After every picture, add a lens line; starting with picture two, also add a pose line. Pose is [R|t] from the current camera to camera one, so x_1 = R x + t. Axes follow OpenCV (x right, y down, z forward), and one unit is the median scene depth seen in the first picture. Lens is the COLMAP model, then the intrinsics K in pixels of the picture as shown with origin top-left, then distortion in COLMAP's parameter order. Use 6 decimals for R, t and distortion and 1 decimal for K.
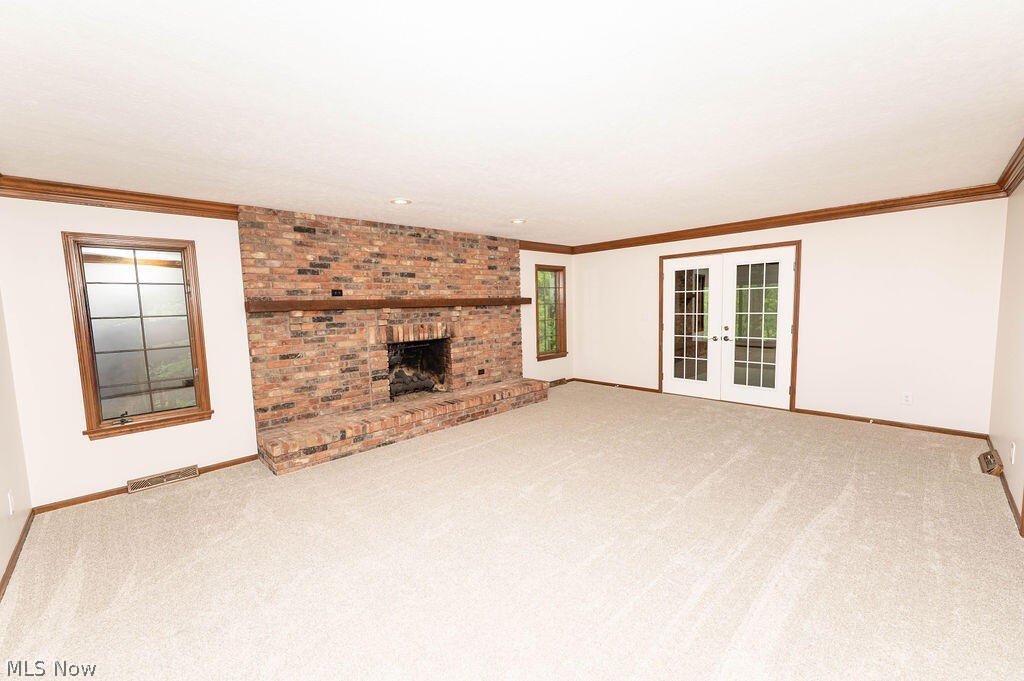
lens RADIAL K [[409.6, 0, 509.2], [0, 409.6, 340.6], [0, 0, 1]] dist [-0.000140, -0.000090]
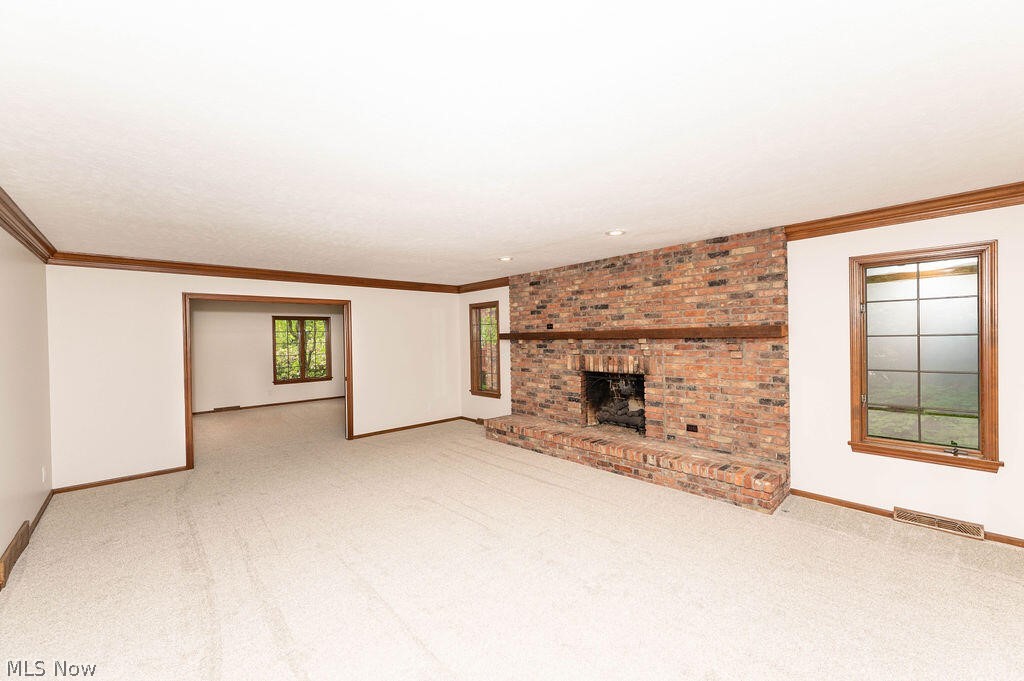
lens RADIAL K [[409.6, 0, 509.2], [0, 409.6, 340.6], [0, 0, 1]] dist [-0.000140, -0.000090]
pose [[-0.033340, 0.035901, -0.998799, 0.781302], [-0.069164, 0.996876, 0.038140, -0.099160], [0.997048, 0.070353, -0.030753, 0.804947]]
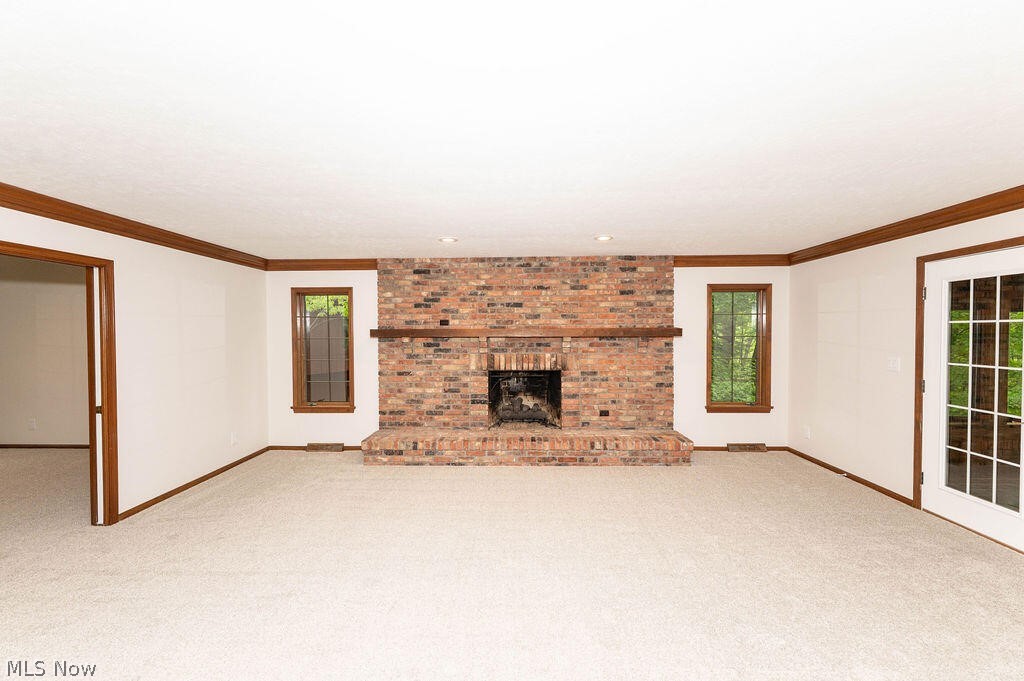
lens RADIAL K [[409.6, 0, 509.2], [0, 409.6, 340.6], [0, 0, 1]] dist [-0.000140, -0.000090]
pose [[0.698284, 0.038237, -0.714799, 0.472151], [-0.078341, 0.996656, -0.023217, -0.047197], [0.711521, 0.072210, 0.698944, 0.286065]]
